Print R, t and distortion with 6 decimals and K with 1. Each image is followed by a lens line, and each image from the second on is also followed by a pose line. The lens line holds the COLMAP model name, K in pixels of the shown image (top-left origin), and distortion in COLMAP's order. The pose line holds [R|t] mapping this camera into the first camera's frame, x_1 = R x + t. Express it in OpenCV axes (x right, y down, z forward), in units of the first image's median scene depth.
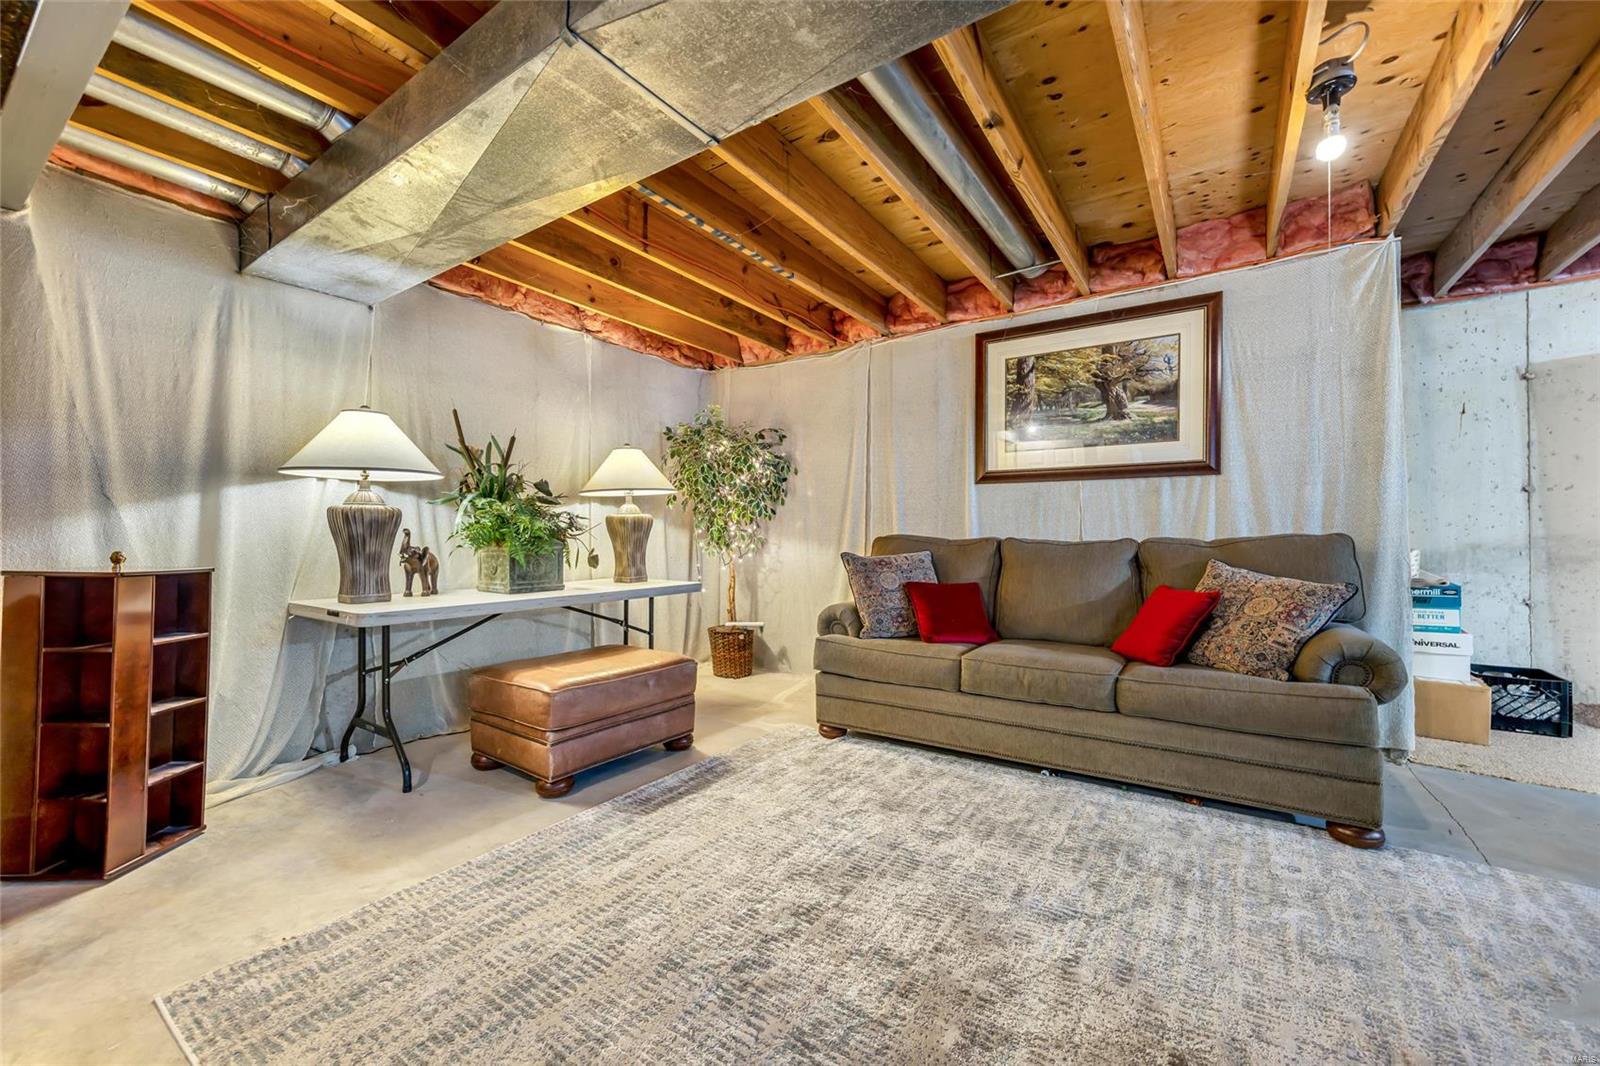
lens RADIAL K [[628.7, 0, 803.8], [0, 628.7, 538.6], [0, 0, 1]] dist [0.005665, -0.000088]
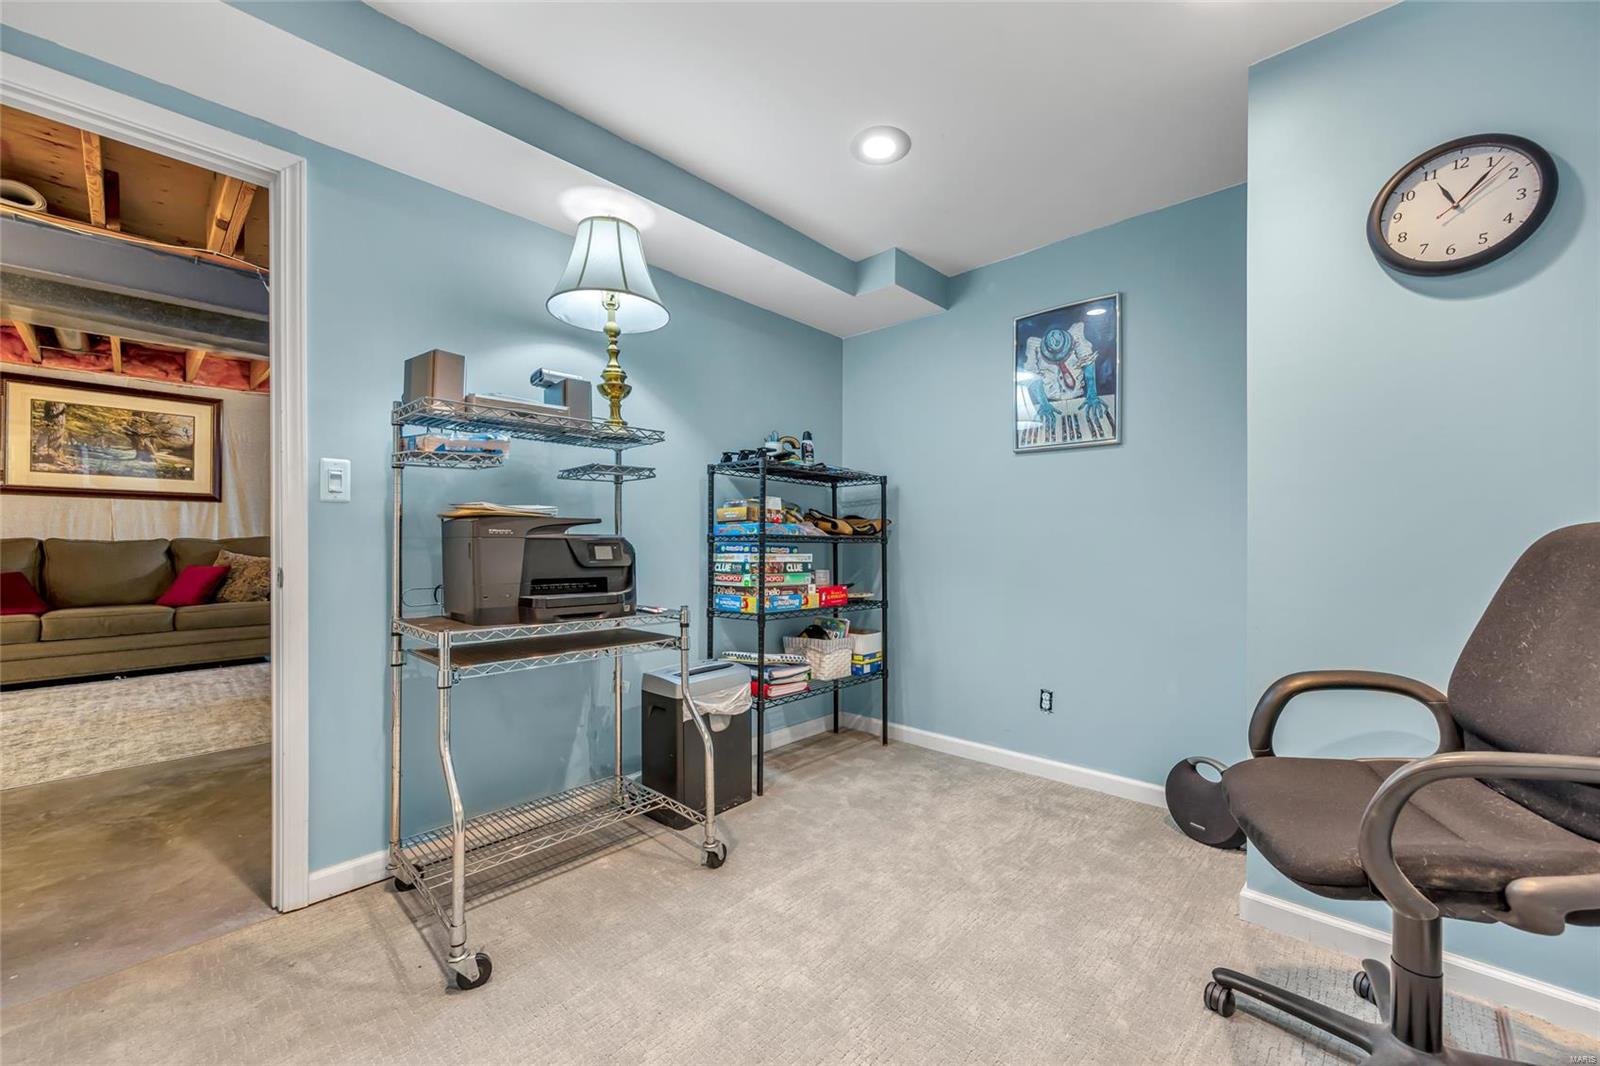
lens RADIAL K [[628.7, 0, 803.8], [0, 628.7, 538.6], [0, 0, 1]] dist [0.005665, -0.000088]
pose [[0.169798, 0.001529, 0.985478, -0.781364], [-0.000655, 0.999999, -0.001439, 0.000735], [-0.985479, -0.000401, 0.169799, -0.879701]]
